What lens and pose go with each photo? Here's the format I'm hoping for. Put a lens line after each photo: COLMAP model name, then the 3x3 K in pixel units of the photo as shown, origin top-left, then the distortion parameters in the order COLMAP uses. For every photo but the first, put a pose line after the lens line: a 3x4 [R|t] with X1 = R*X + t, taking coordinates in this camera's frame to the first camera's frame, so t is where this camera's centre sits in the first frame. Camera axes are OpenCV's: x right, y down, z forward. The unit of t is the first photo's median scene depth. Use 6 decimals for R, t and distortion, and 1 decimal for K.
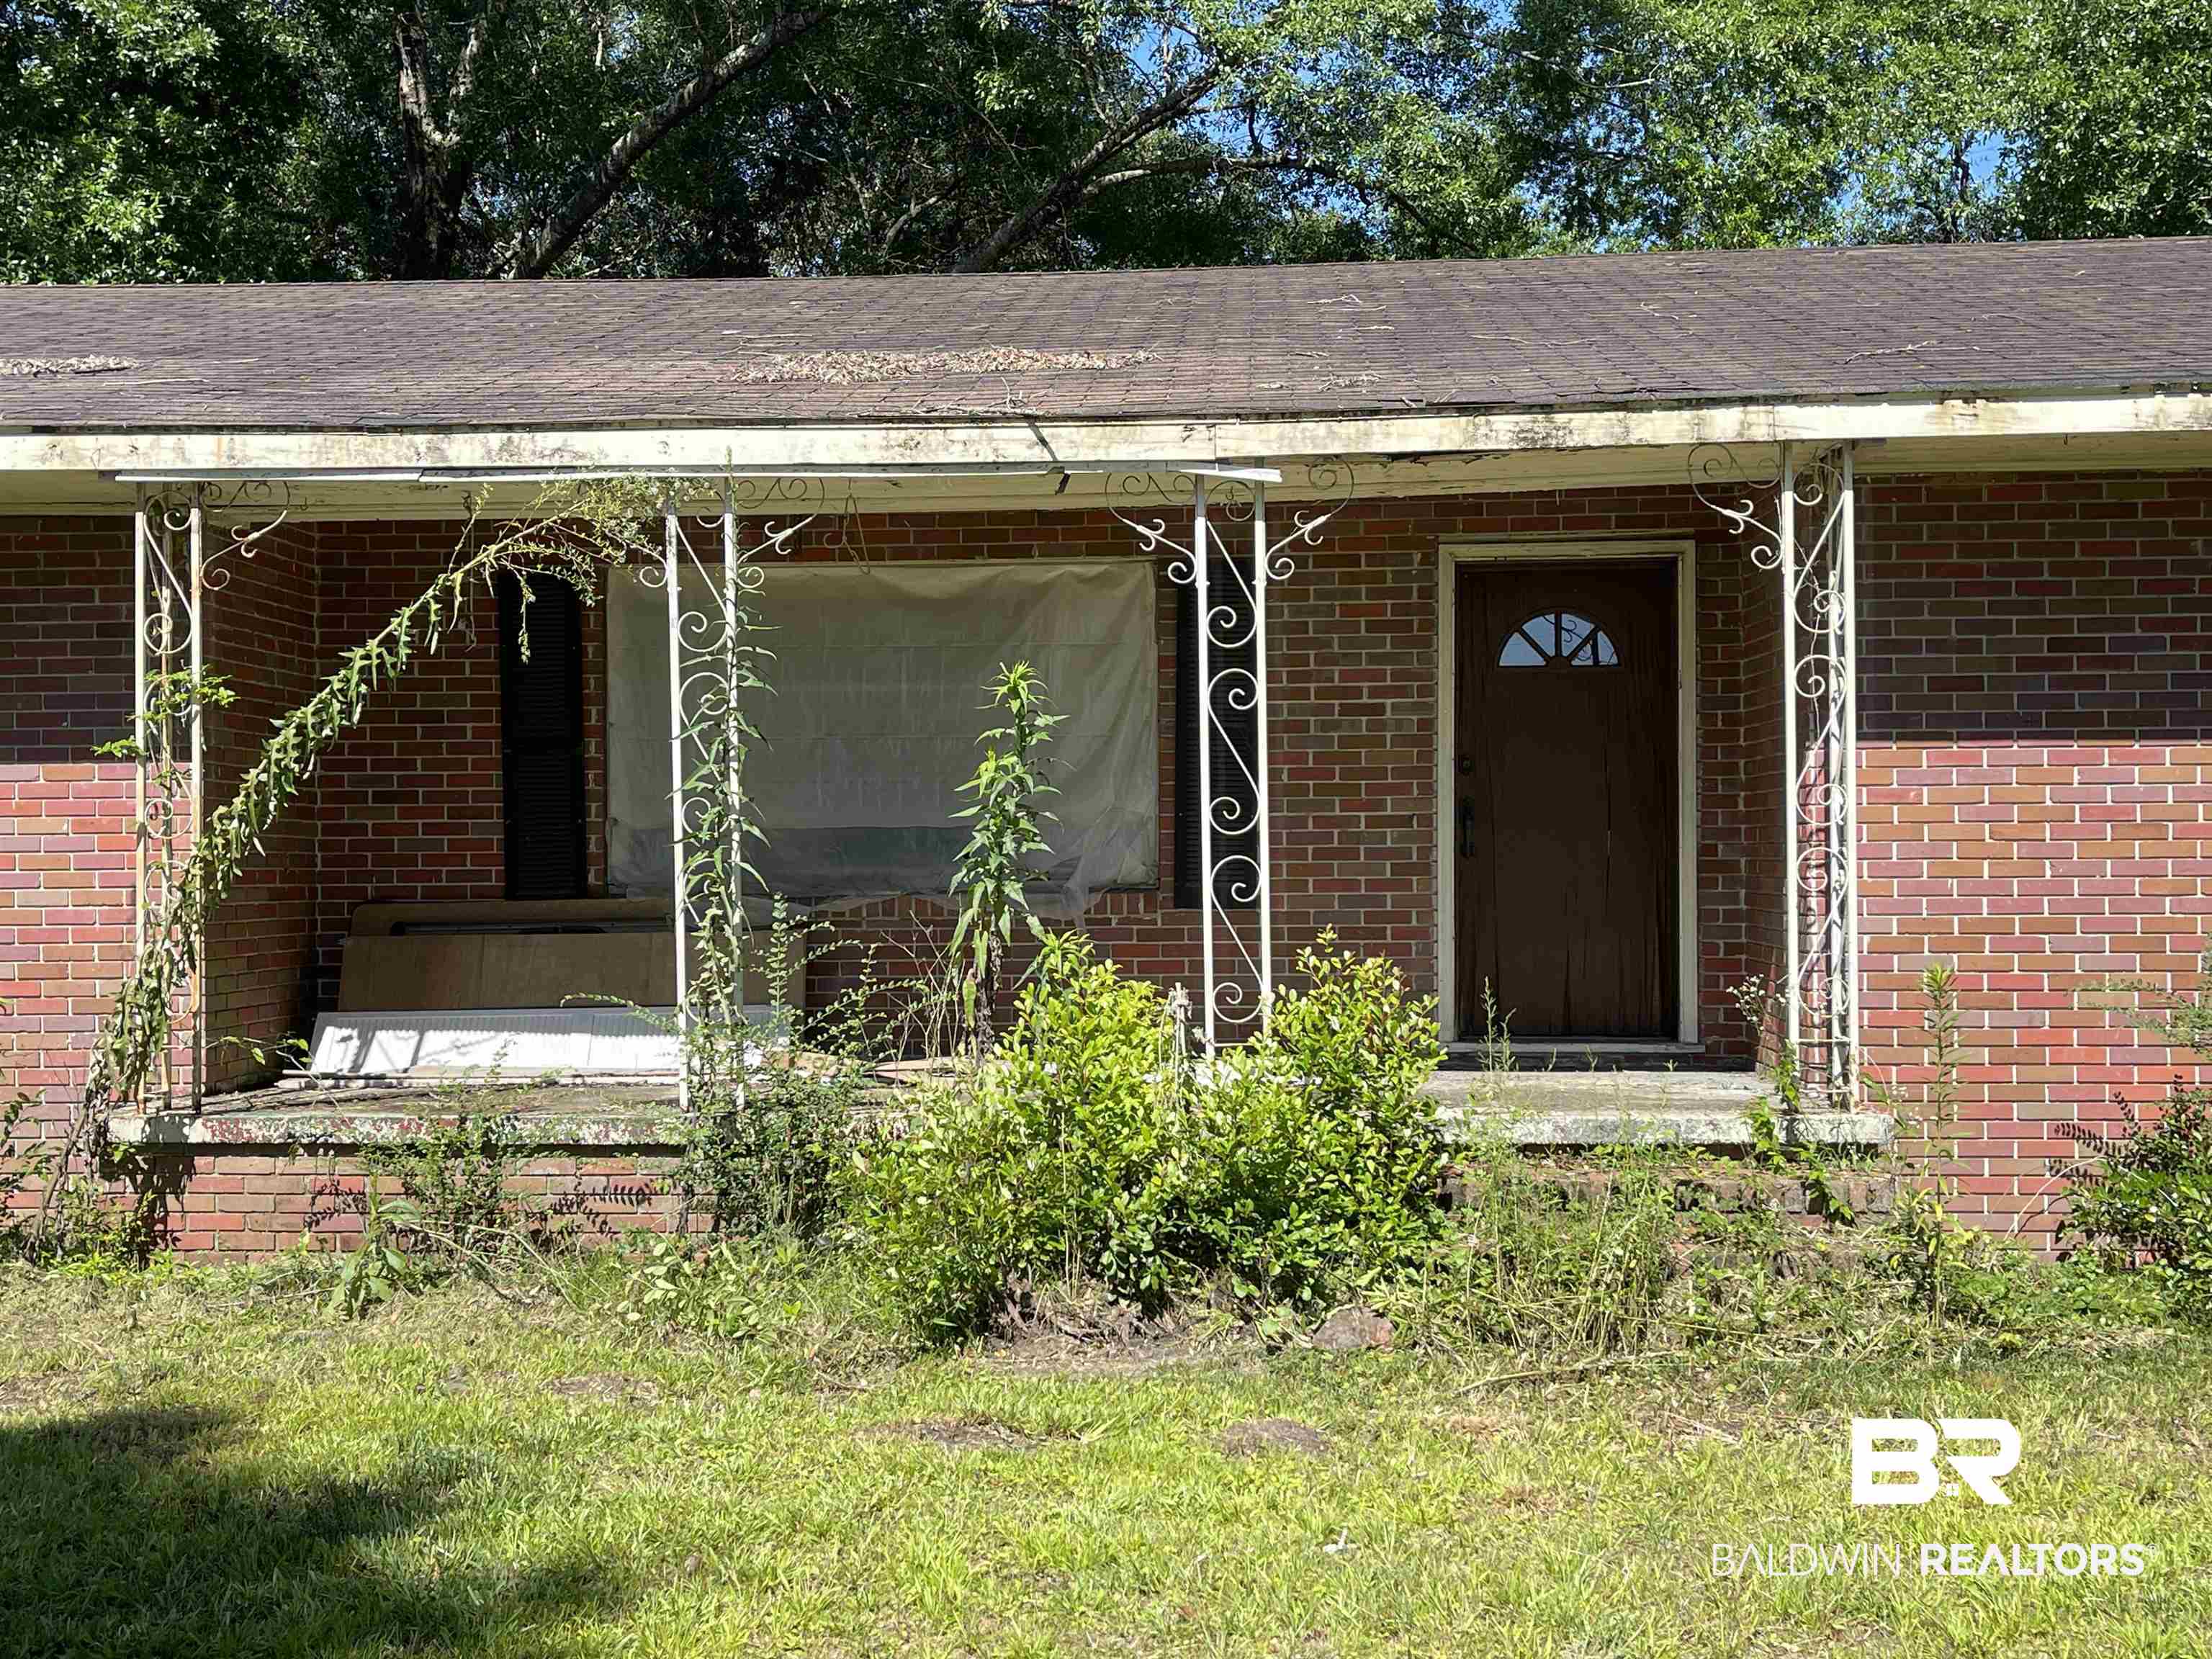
lens RADIAL K [[2475.6, 0, 1101.0], [0, 2475.6, 828.3], [0, 0, 1]] dist [0.007705, 0.008535]
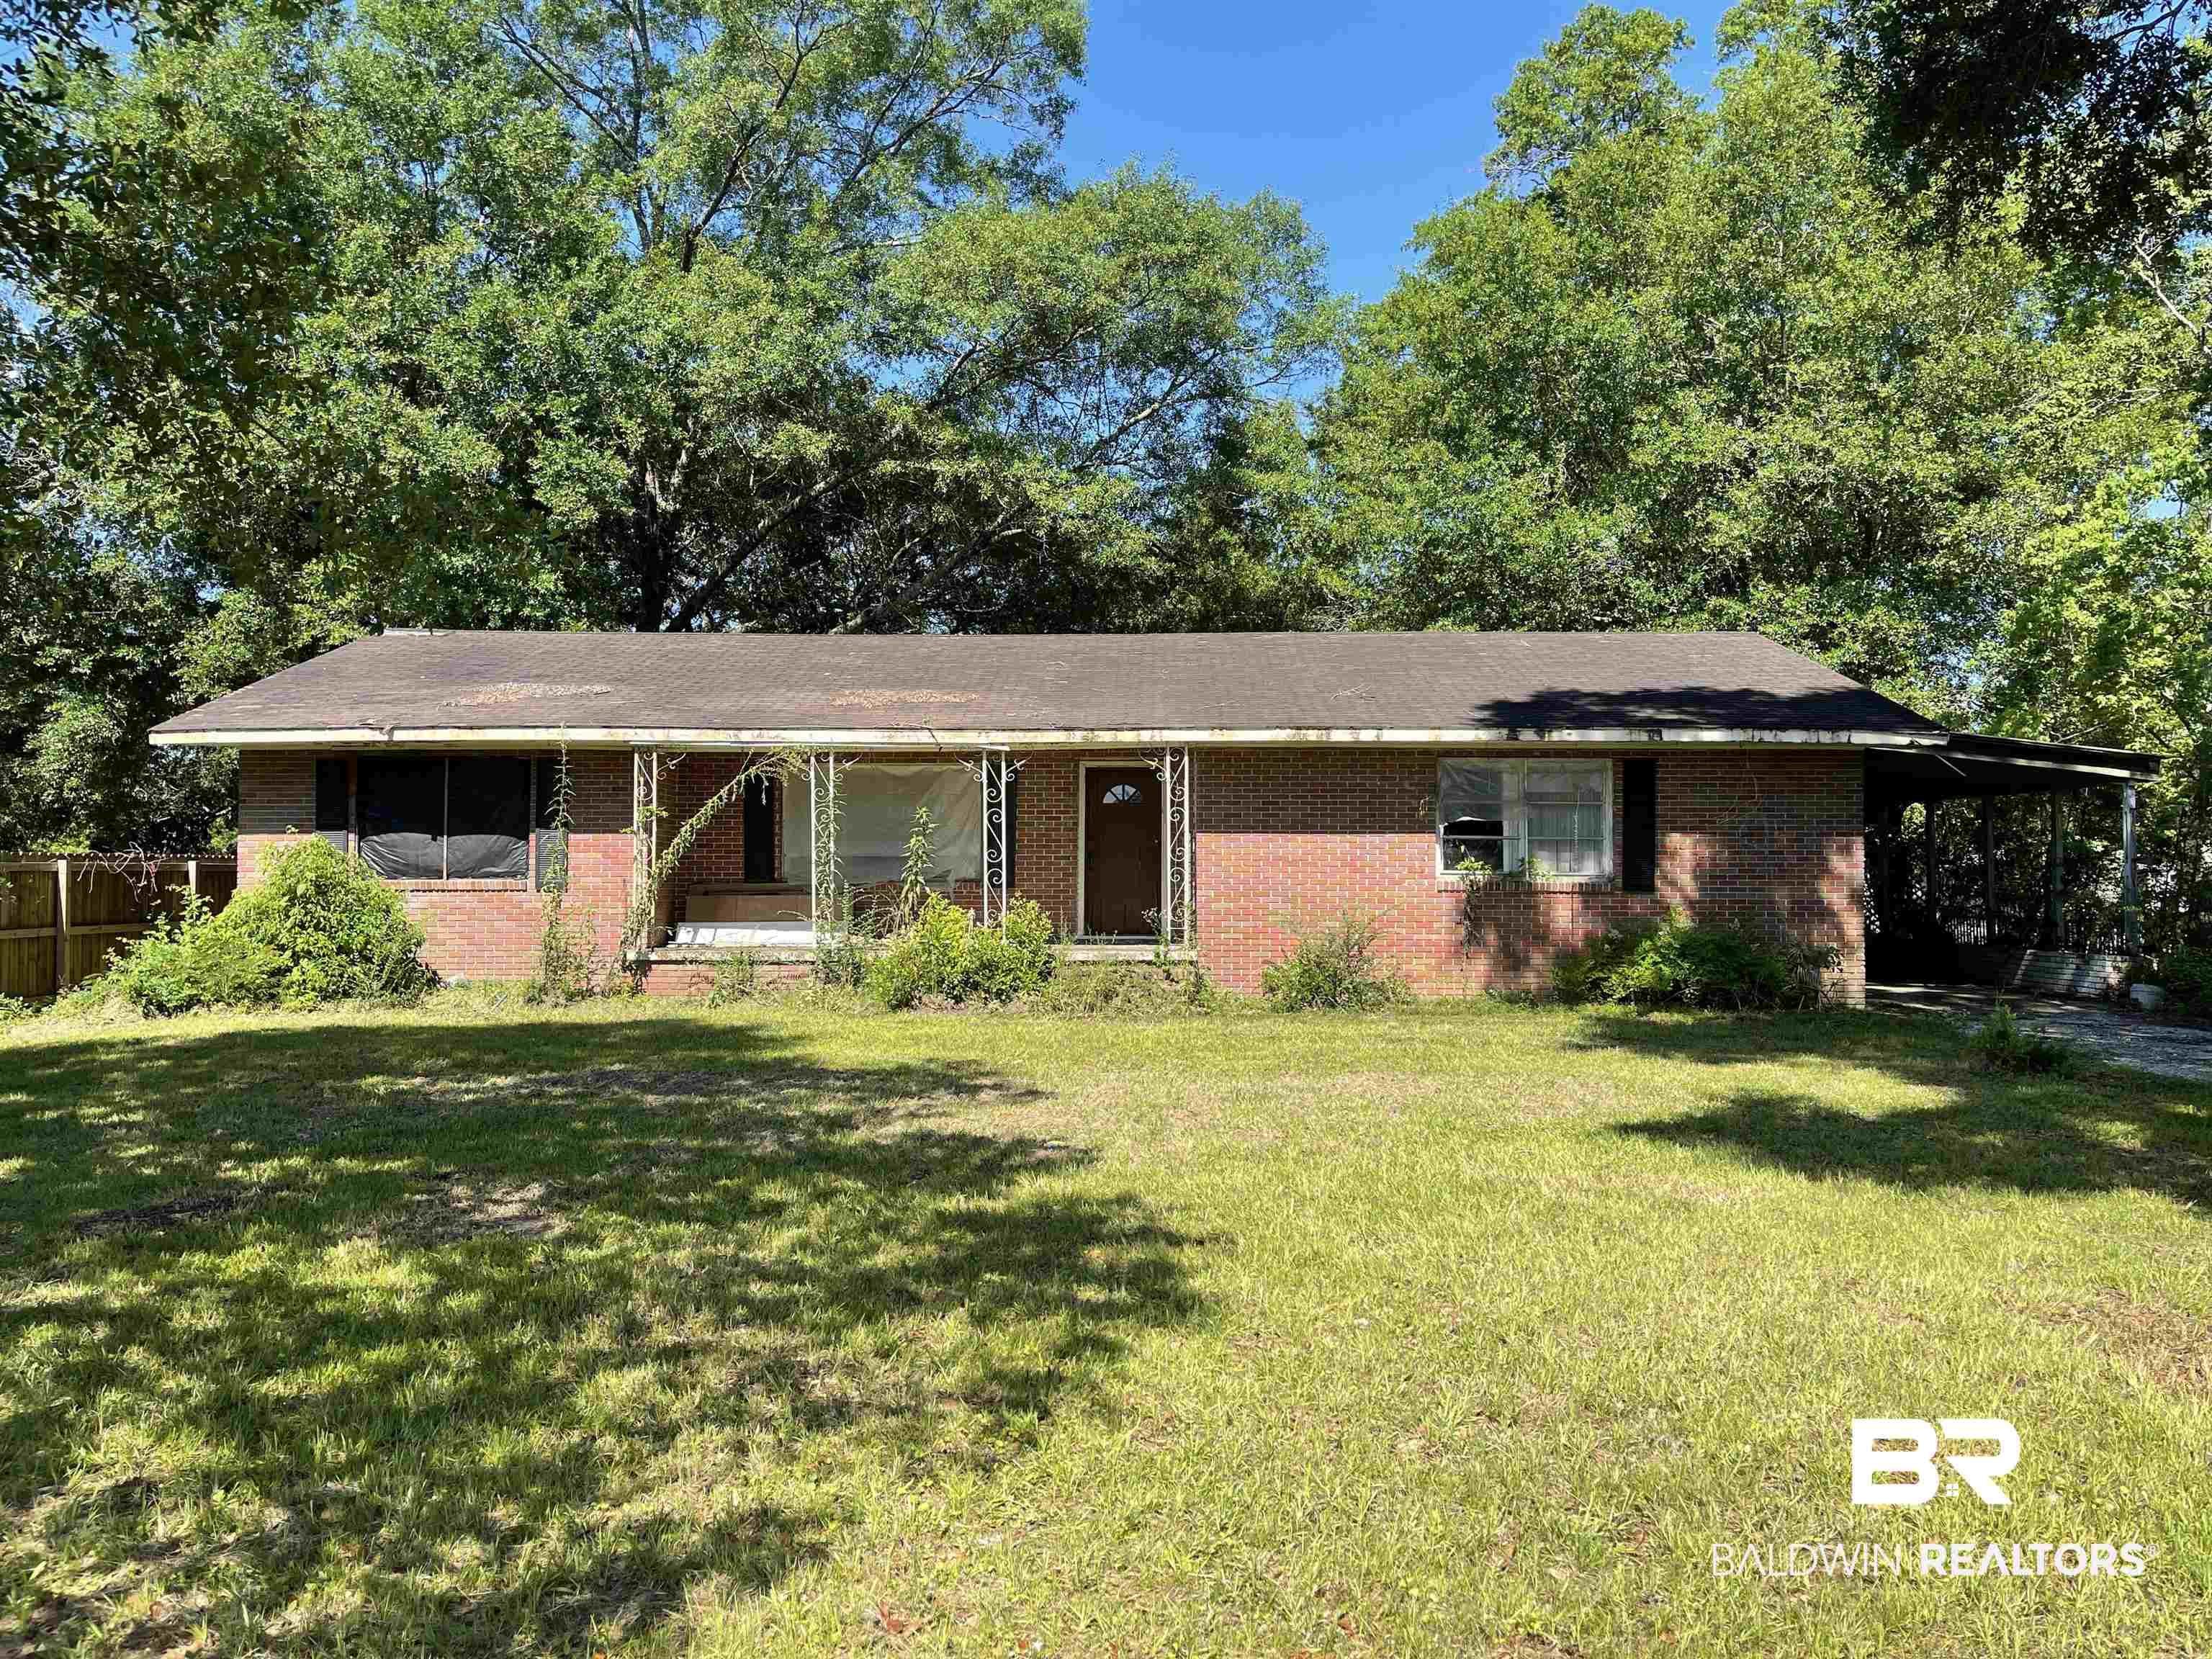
lens RADIAL K [[1652.6, 0, 1118.1], [0, 1652.6, 833.0], [0, 0, 1]] dist [0.070685, -0.048555]
pose [[0.998907, 0.009768, 0.045709, 0.113962], [-0.009109, 0.999852, -0.014603, -0.005089], [-0.045845, 0.014171, 0.998848, -1.085170]]
